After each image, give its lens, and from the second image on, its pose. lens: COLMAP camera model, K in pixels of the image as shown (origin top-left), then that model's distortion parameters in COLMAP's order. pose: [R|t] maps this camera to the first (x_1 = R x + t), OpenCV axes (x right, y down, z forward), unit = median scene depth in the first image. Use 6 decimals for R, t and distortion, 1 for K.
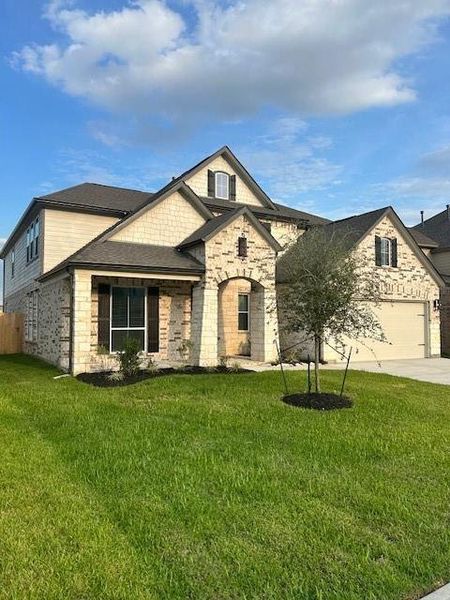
lens RADIAL K [[451.6, 0, 225.0], [0, 451.6, 300.0], [0, 0, 1]] dist [0.094758, -0.227132]
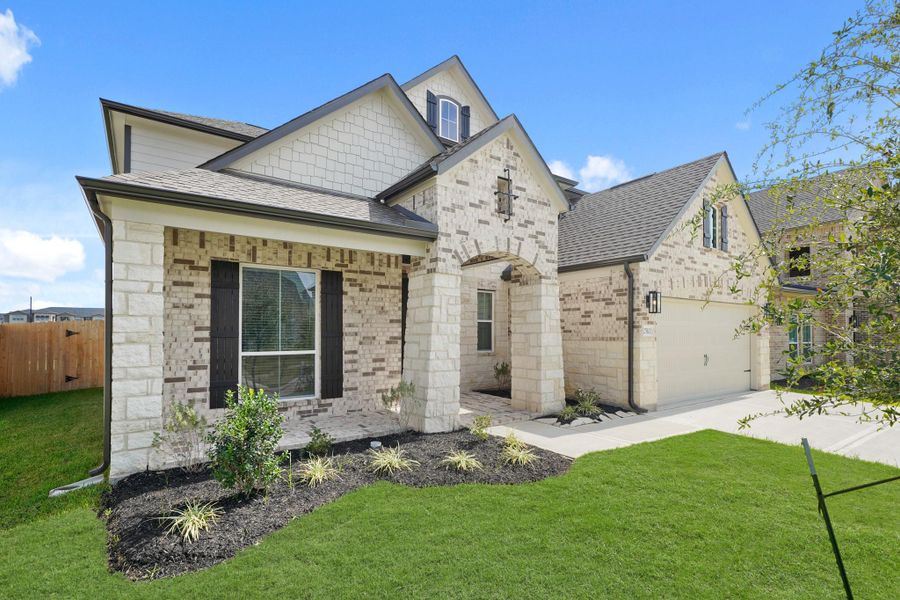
lens RADIAL K [[437.5, 0, 471.0], [0, 437.5, 326.2], [0, 0, 1]] dist [0.001249, 0.000165]
pose [[0.994071, 0.001315, 0.108723, -0.052075], [-0.005441, 0.999276, 0.037662, 0.013412], [-0.108595, -0.038030, 0.993358, 0.471394]]
